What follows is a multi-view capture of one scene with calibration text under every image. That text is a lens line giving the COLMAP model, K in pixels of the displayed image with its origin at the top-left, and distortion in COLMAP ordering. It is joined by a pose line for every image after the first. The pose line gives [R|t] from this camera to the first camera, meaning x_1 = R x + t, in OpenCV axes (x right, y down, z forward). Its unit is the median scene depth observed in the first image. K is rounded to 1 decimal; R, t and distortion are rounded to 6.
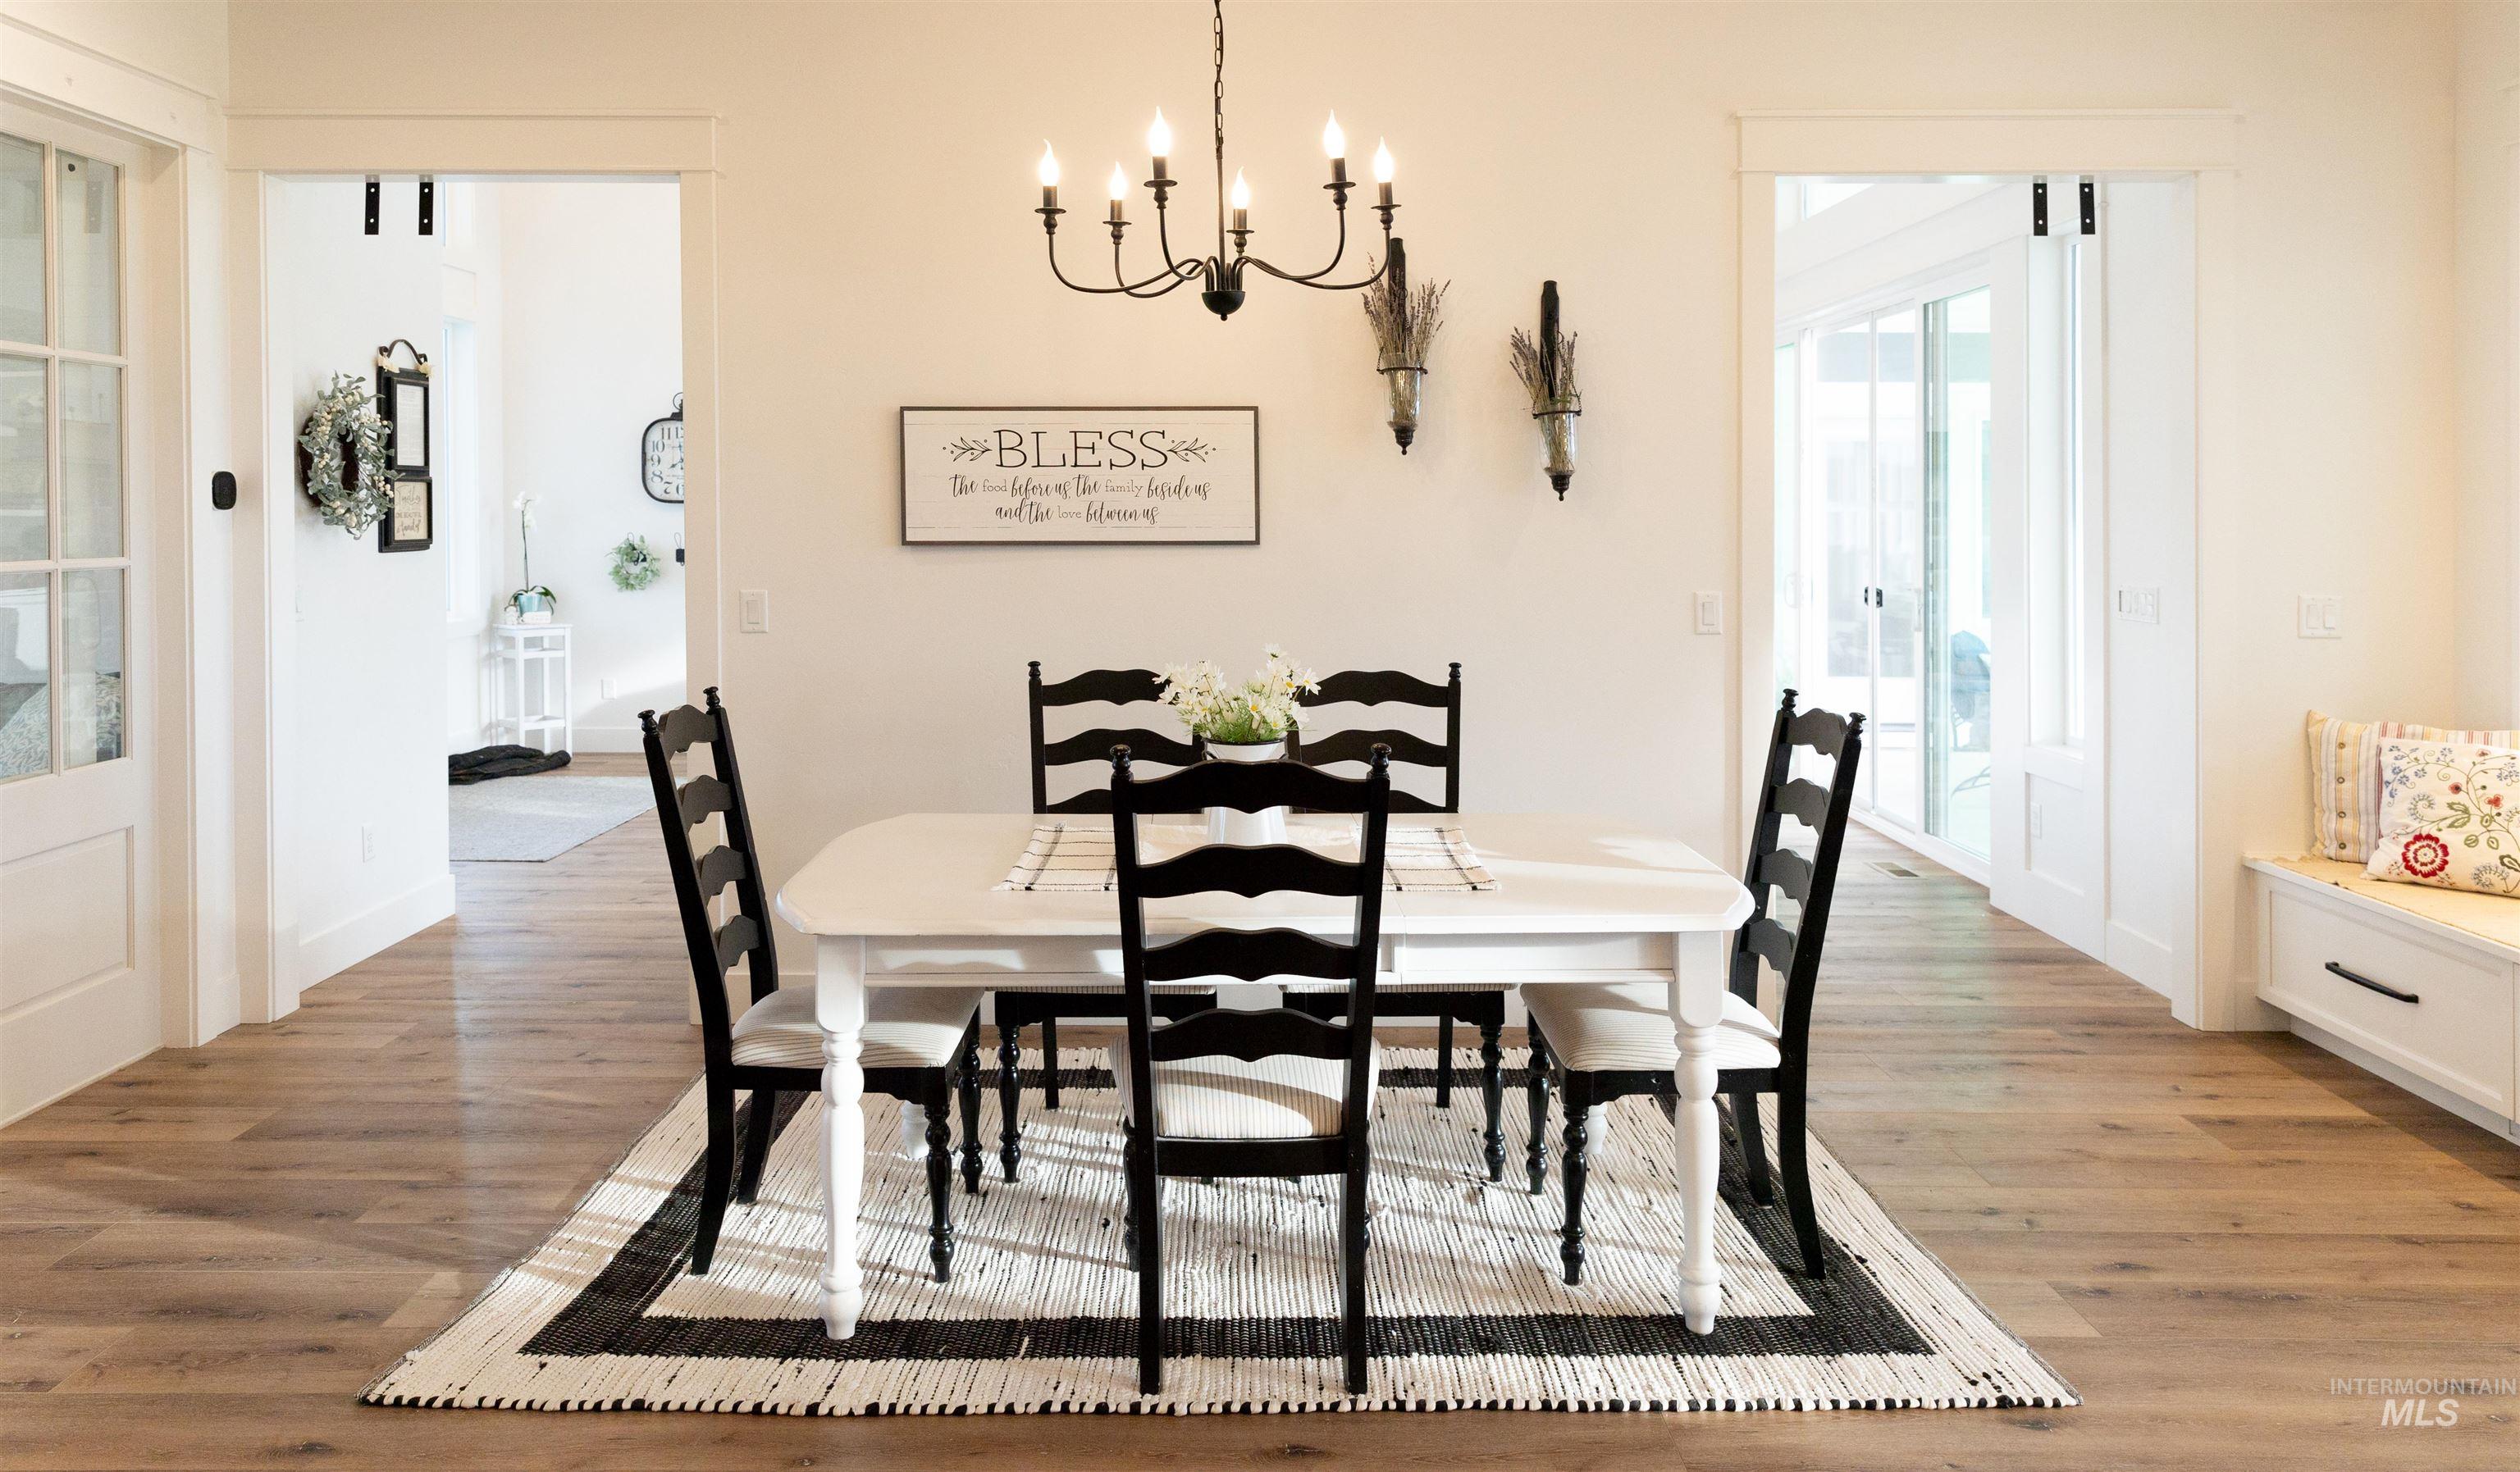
lens RADIAL K [[1520.2, 0, 1257.3], [0, 1520.2, 499.9], [0, 0, 1]] dist [0.011610, -0.002706]
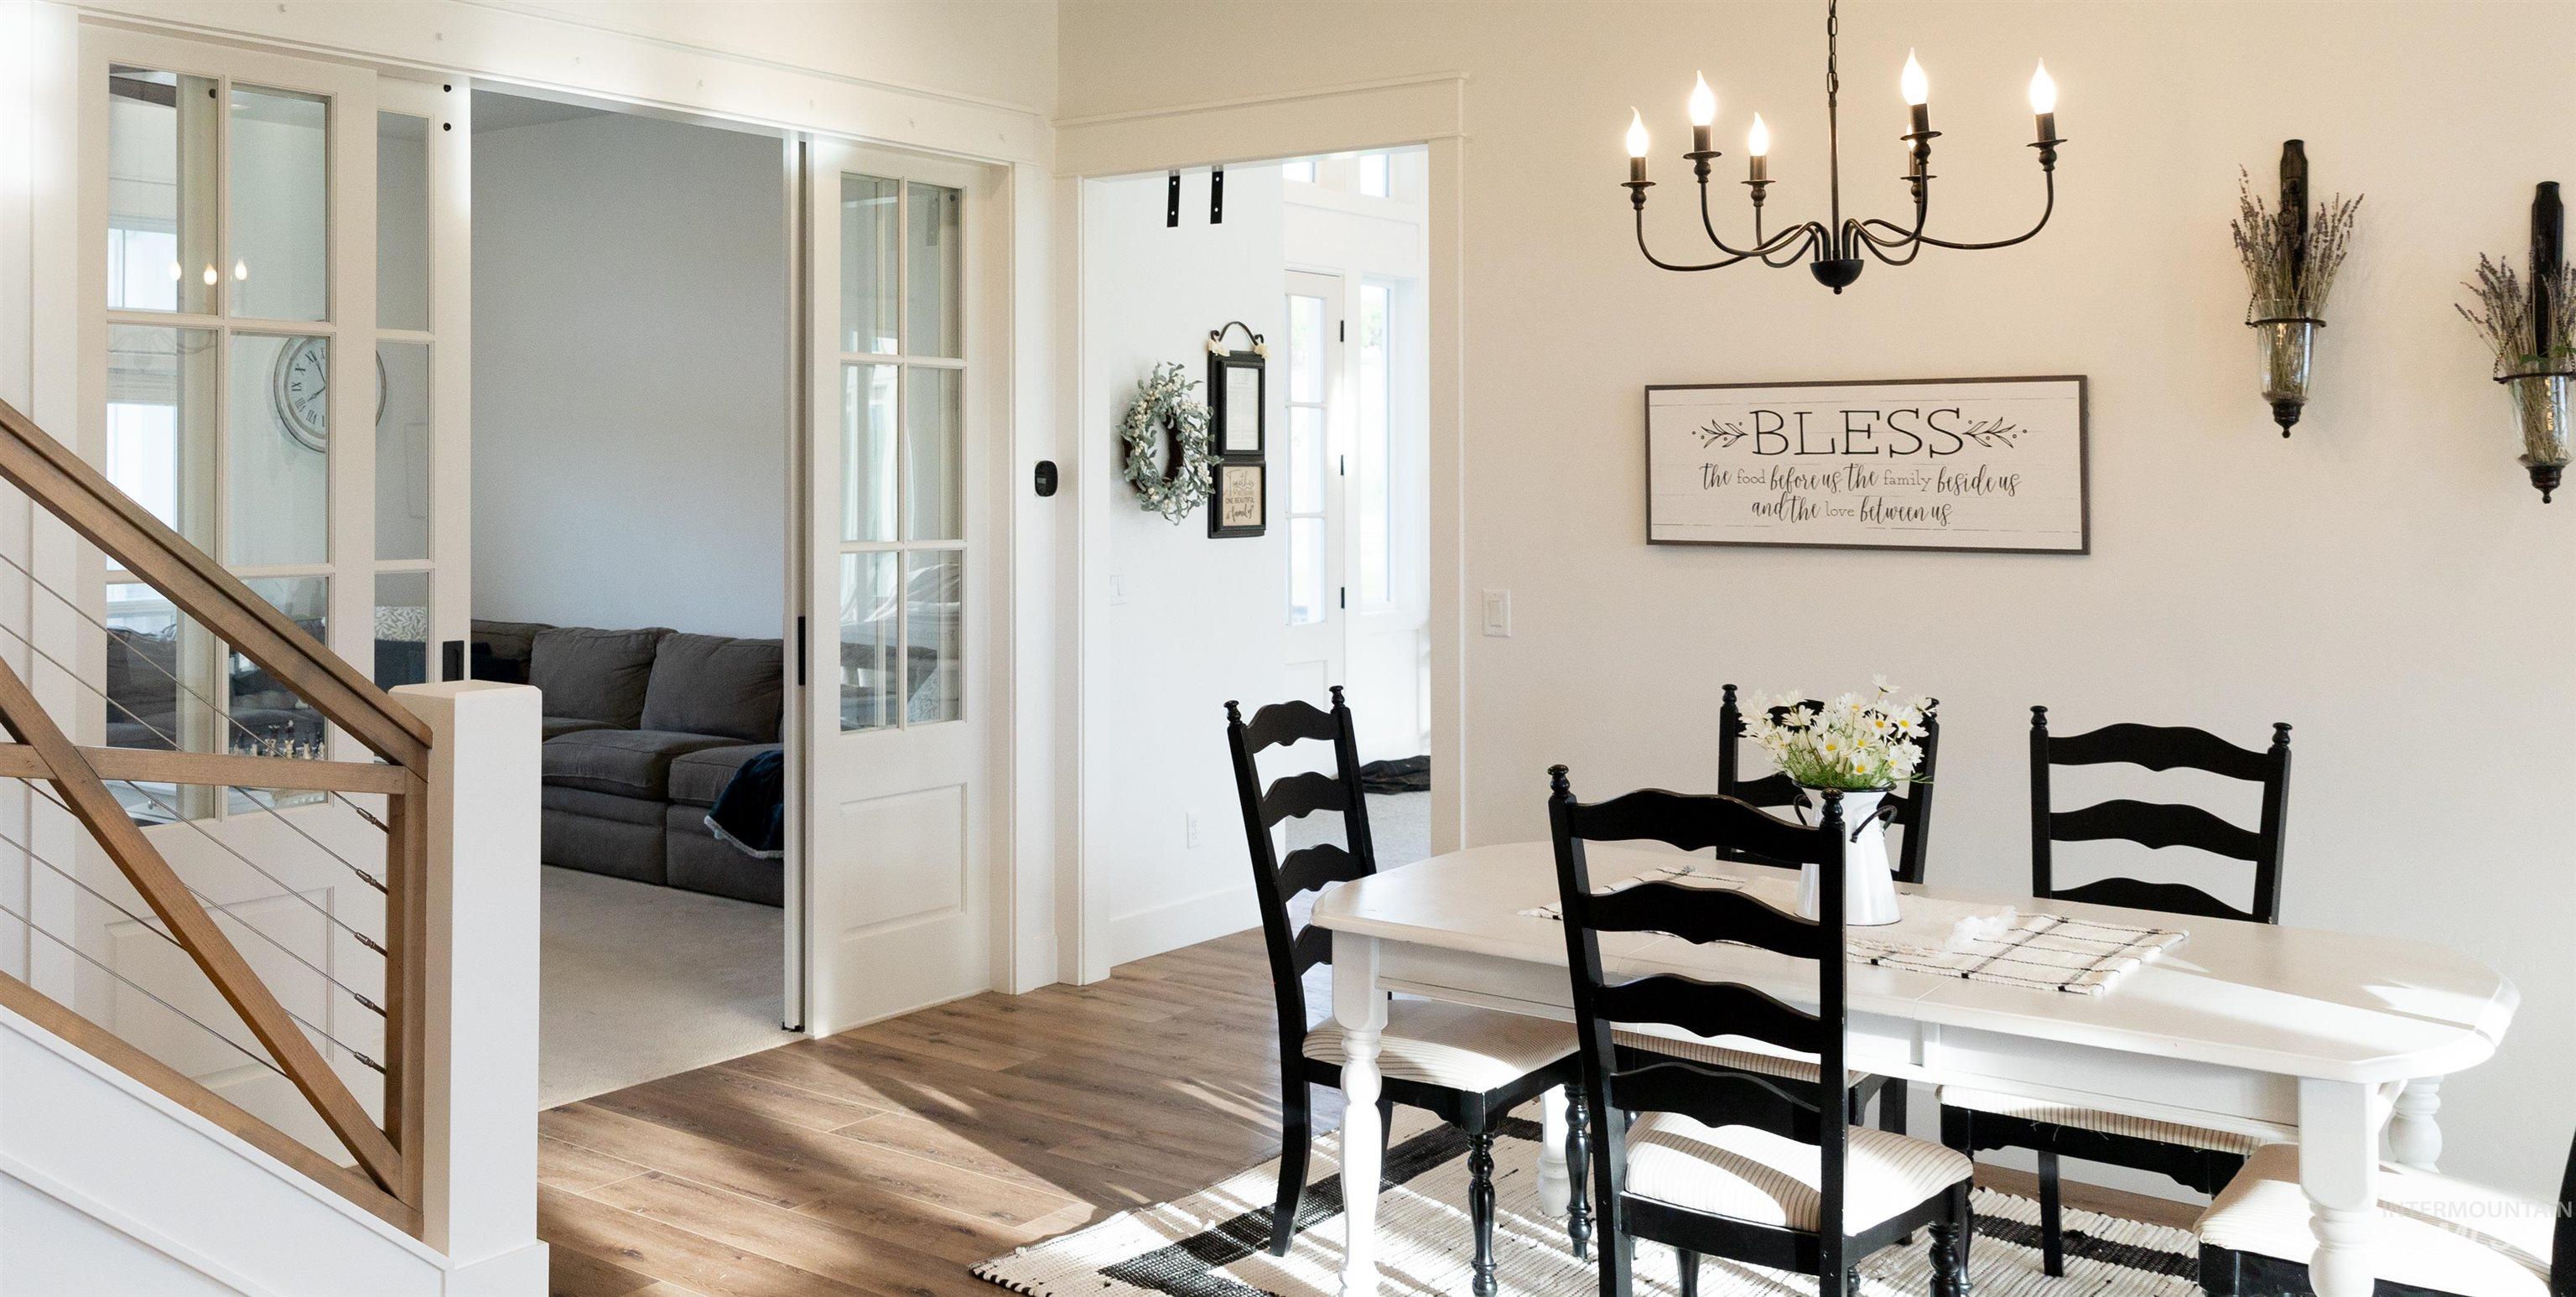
lens RADIAL K [[2036.4, 0, 1283.2], [0, 2036.4, 430.3], [0, 0, 1]] dist [0.006130, 0.001243]
pose [[0.828200, -0.007592, -0.560381, 0.346911], [-0.003867, 0.999807, -0.019260, -0.017277], [0.560419, 0.018118, 0.828011, -0.118031]]
